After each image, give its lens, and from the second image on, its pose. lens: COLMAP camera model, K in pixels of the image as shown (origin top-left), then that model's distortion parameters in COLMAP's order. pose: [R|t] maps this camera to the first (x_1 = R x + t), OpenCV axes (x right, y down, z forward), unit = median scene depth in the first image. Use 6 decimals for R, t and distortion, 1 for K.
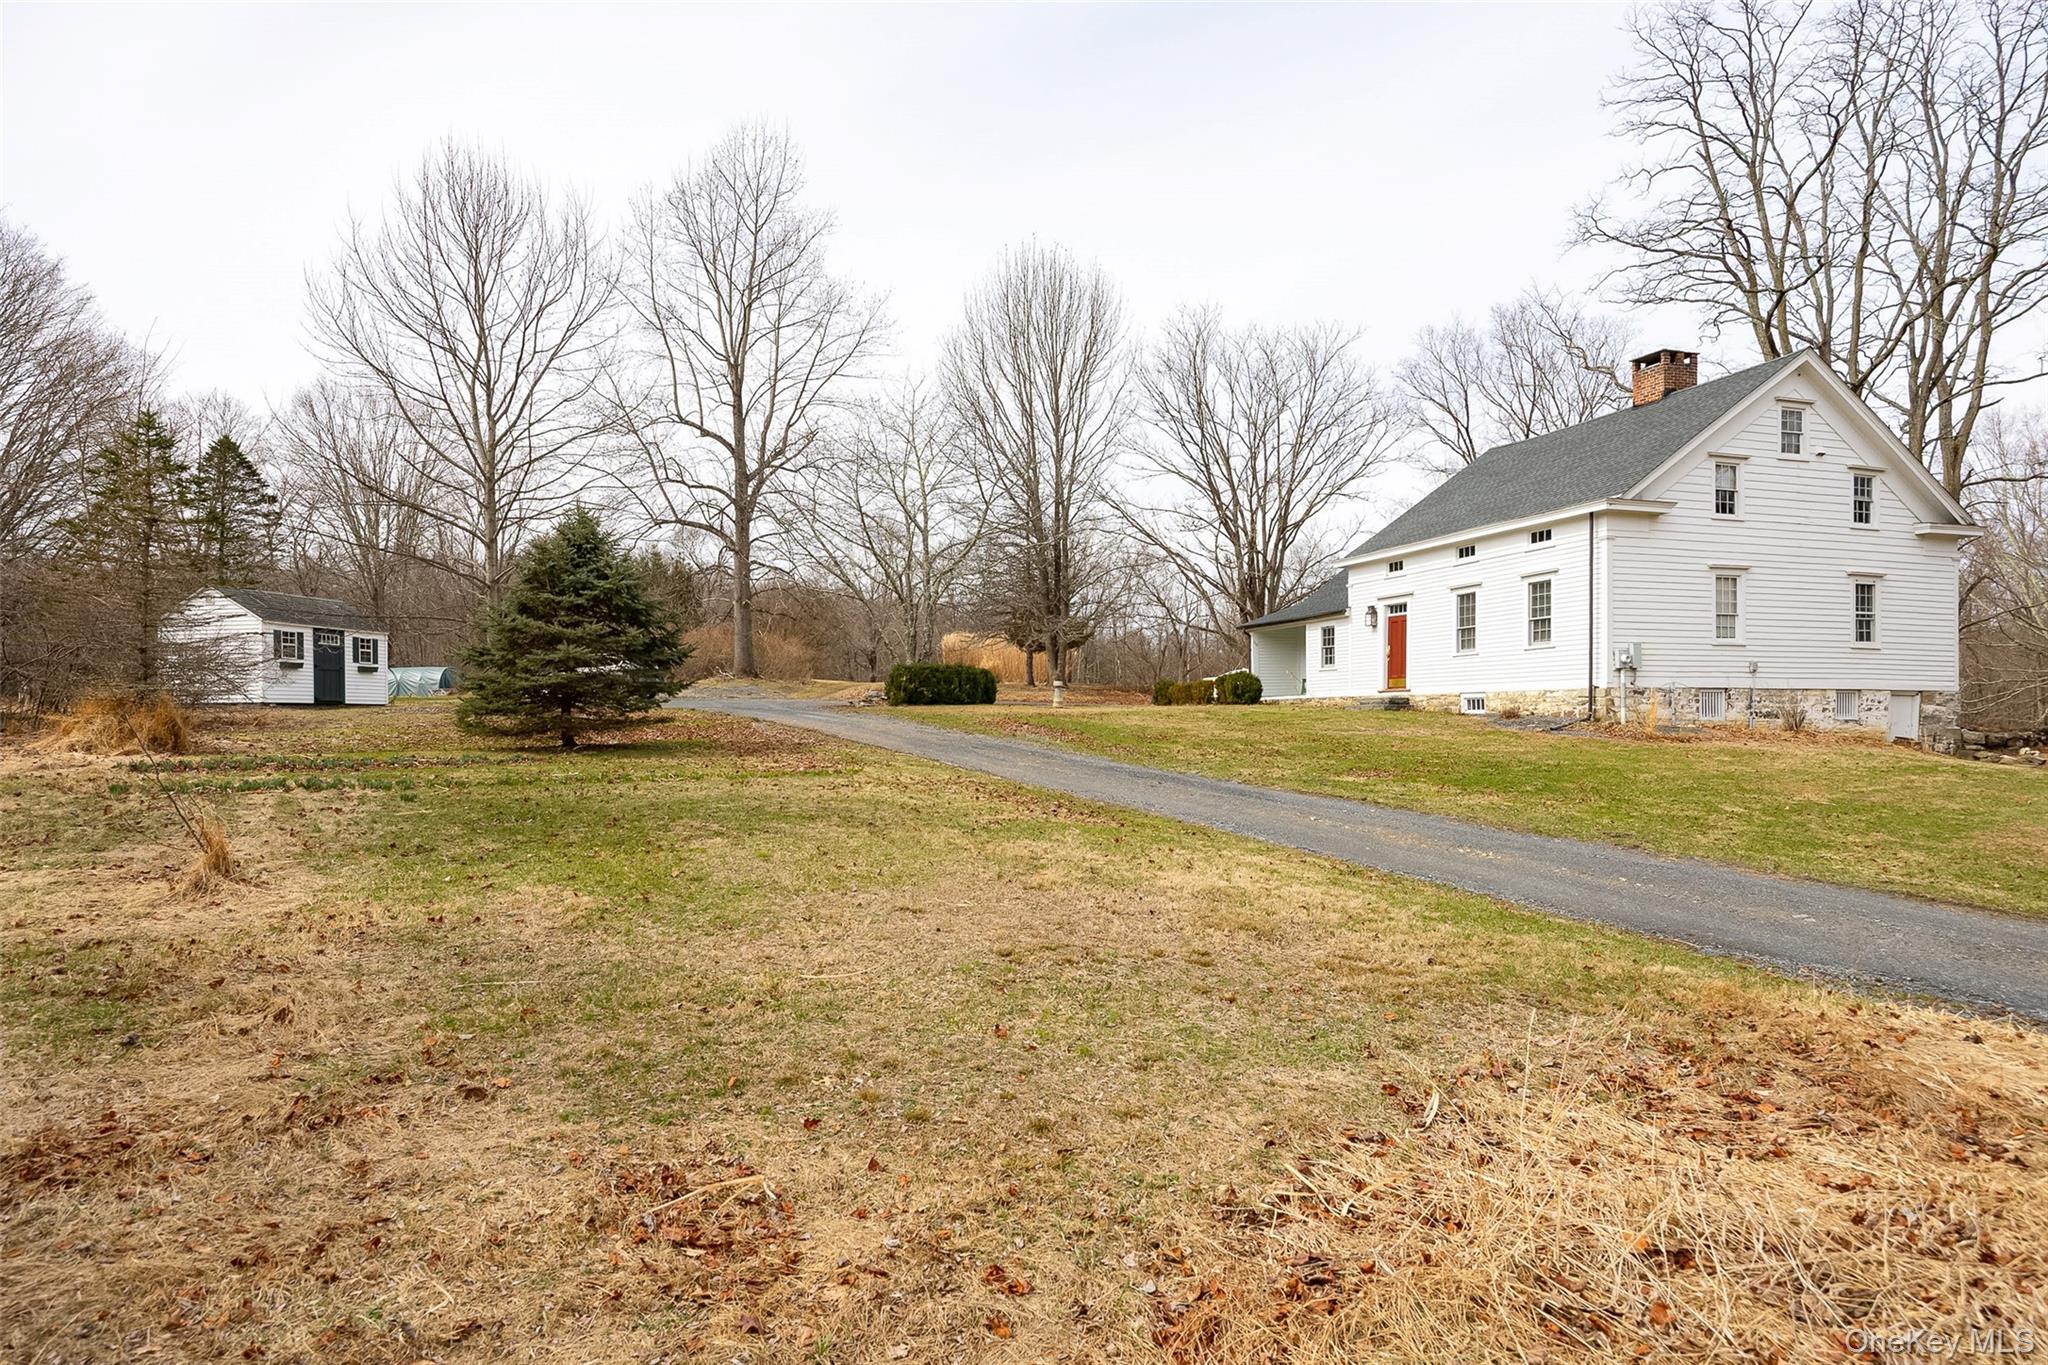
lens RADIAL K [[1145.7, 0, 1022.0], [0, 1145.7, 710.7], [0, 0, 1]] dist [-0.000053, -0.000104]
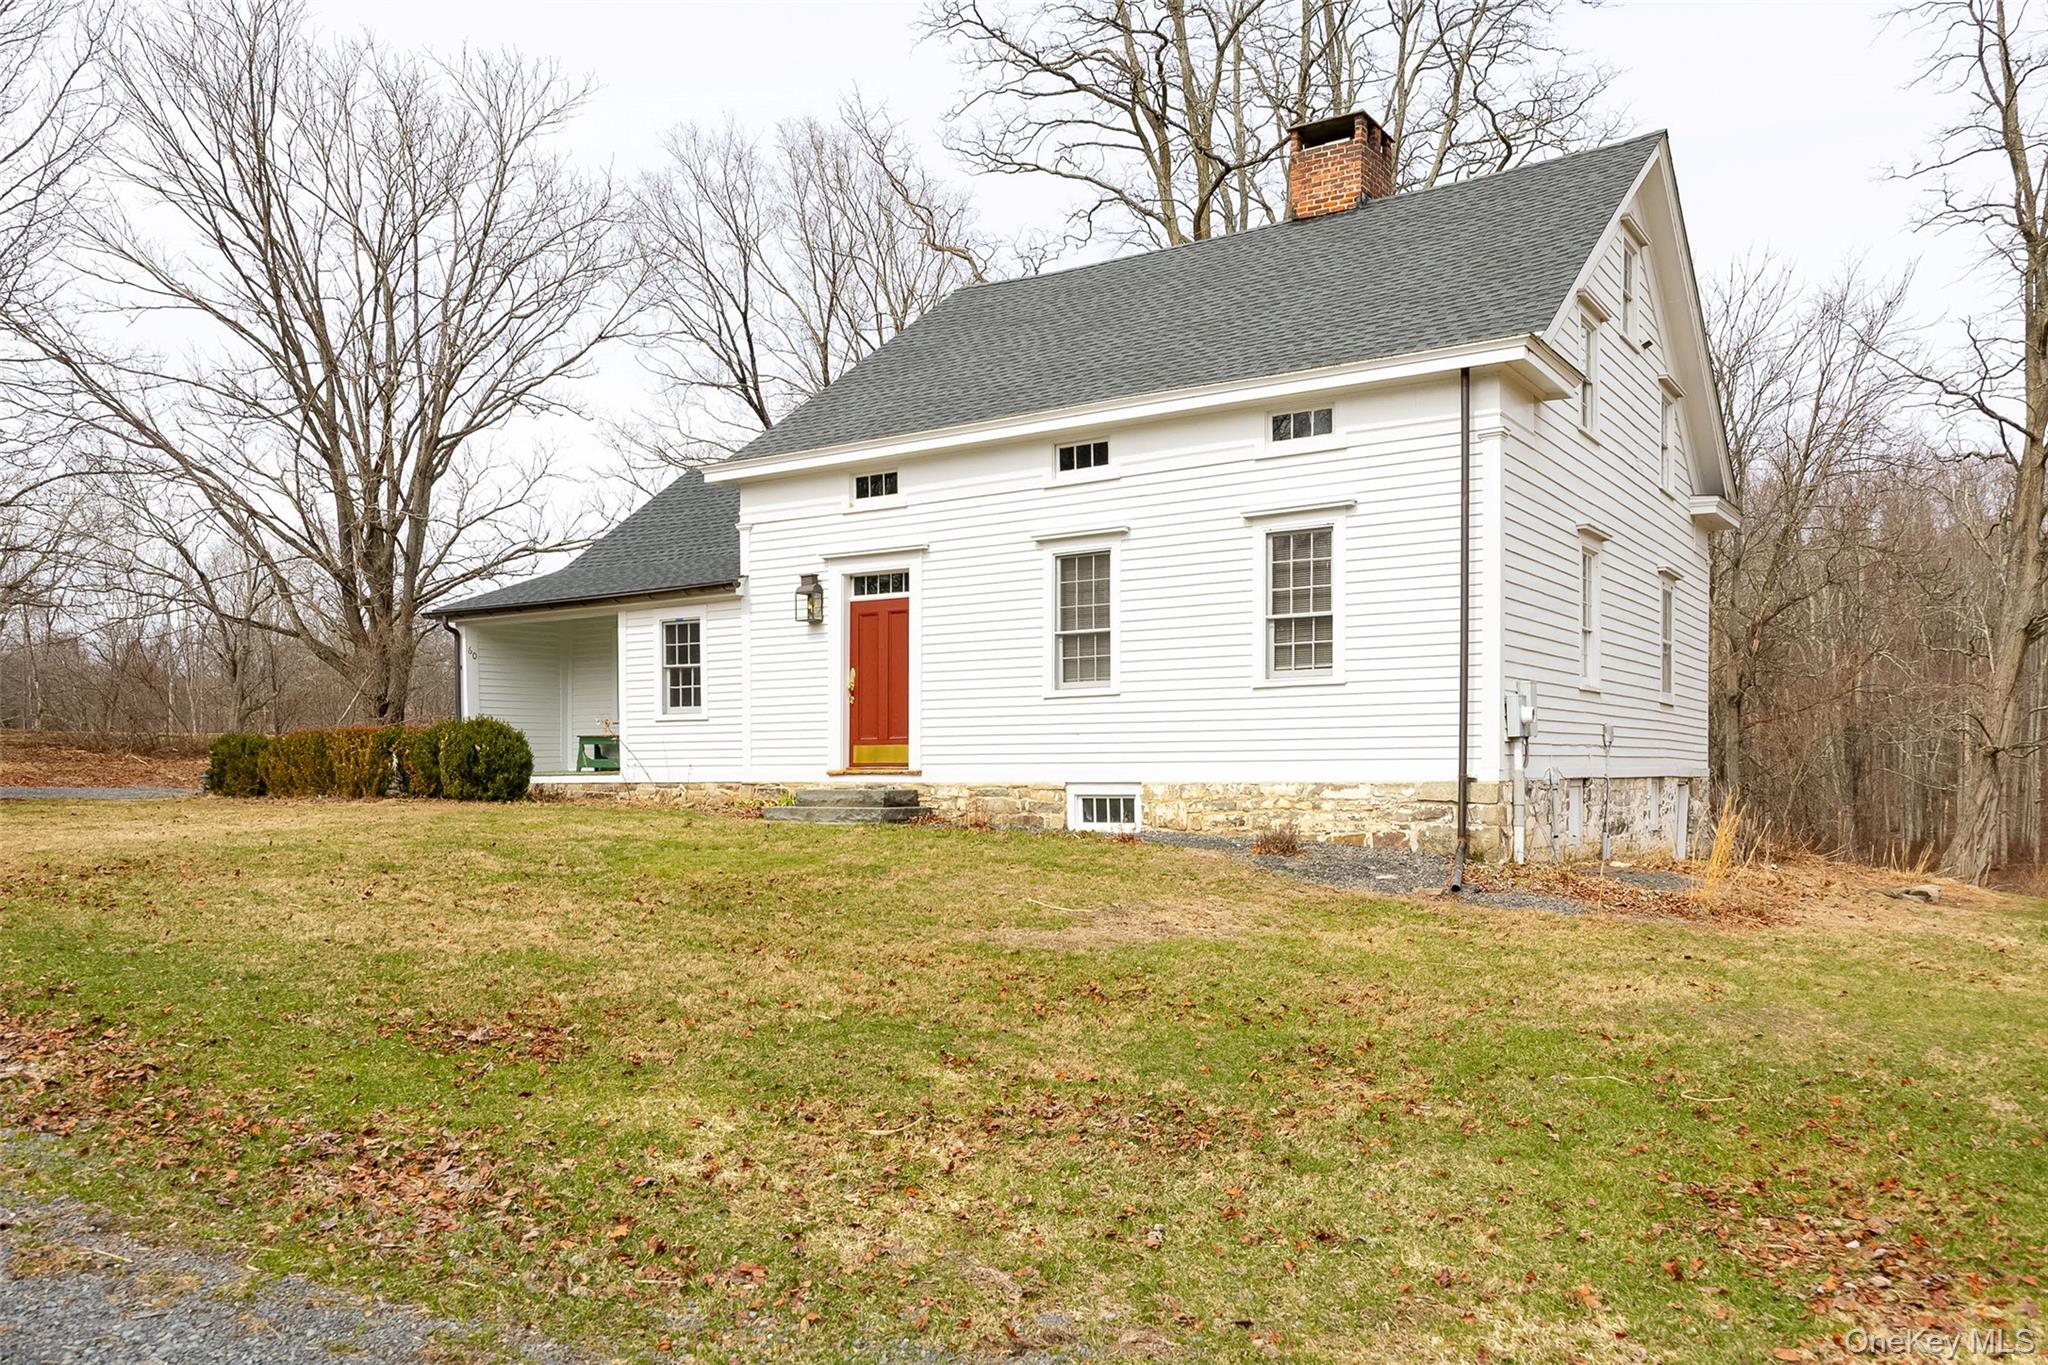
lens RADIAL K [[1508.9, 0, 1021.9], [0, 1508.9, 779.6], [0, 0, 1]] dist [0.002388, 0.001386]
pose [[0.787931, -0.011937, 0.615647, 0.016675], [0.002657, 0.999869, 0.015985, -0.023089], [-0.615757, -0.010959, 0.787860, 0.501206]]
